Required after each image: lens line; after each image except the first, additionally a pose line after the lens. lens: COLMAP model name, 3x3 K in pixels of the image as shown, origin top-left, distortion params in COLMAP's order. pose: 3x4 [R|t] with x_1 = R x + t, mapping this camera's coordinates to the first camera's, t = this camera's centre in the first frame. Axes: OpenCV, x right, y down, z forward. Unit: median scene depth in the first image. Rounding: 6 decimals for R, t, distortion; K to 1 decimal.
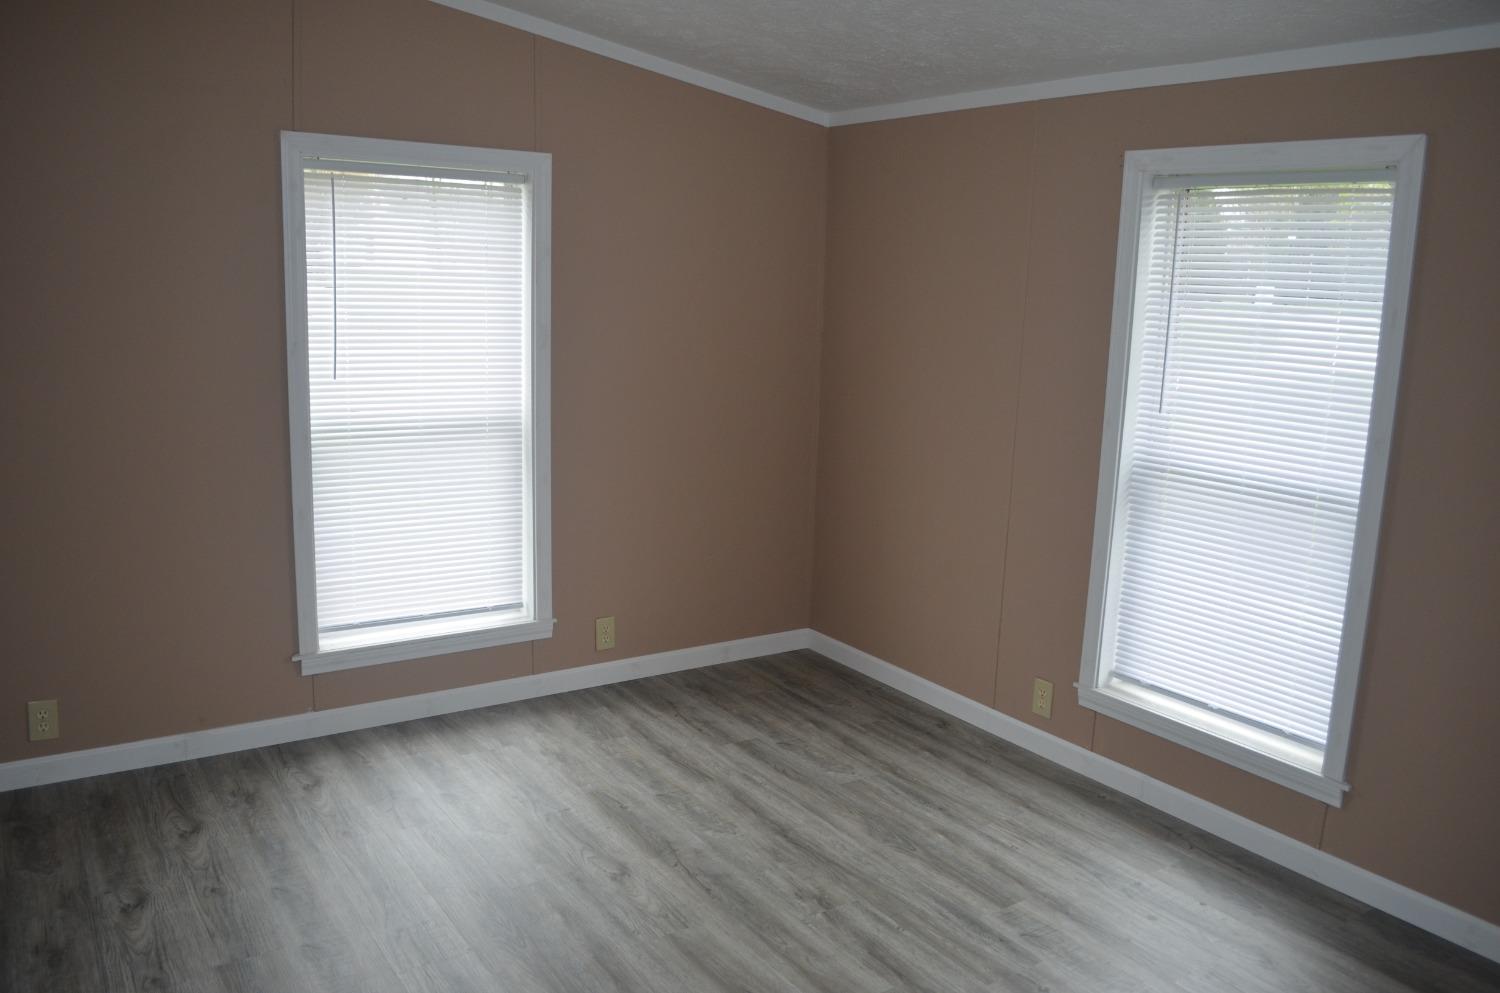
lens RADIAL K [[1184.9, 0, 770.9], [0, 1184.9, 482.2], [0, 0, 1]] dist [-0.082016, 0.014324]
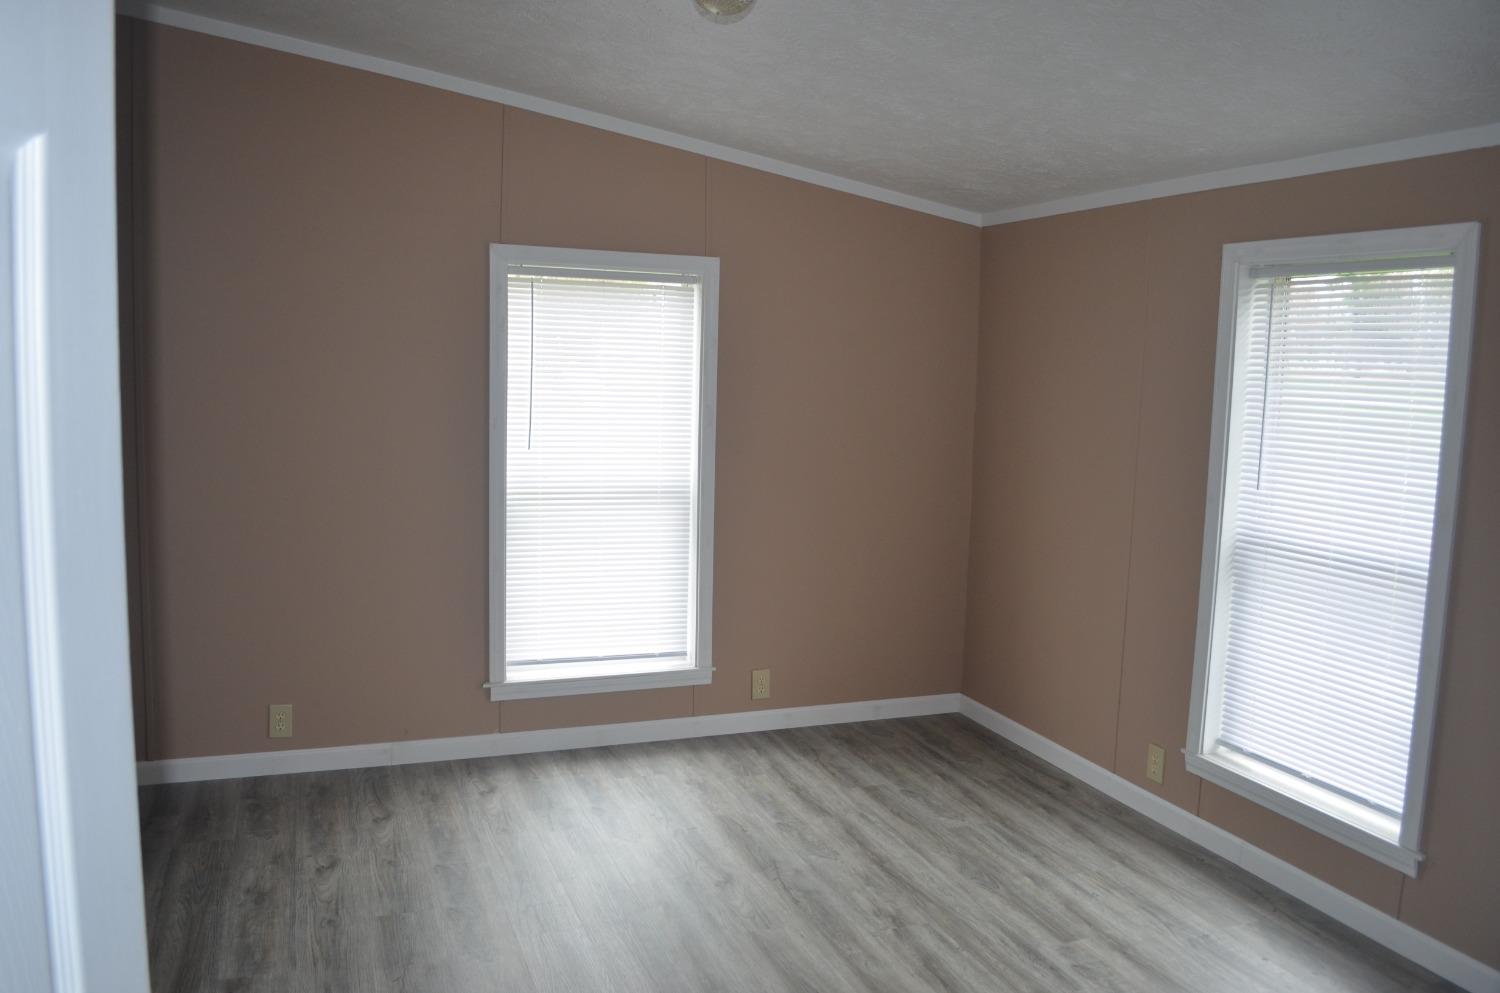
lens RADIAL K [[1184.9, 0, 772.9], [0, 1184.9, 484.8], [0, 0, 1]] dist [-0.082016, 0.014324]
pose [[0.975387, 0.017092, -0.219836, 0.139040], [-0.033358, 0.996954, -0.070493, 0.024715], [0.217961, 0.076091, 0.972987, -0.109810]]
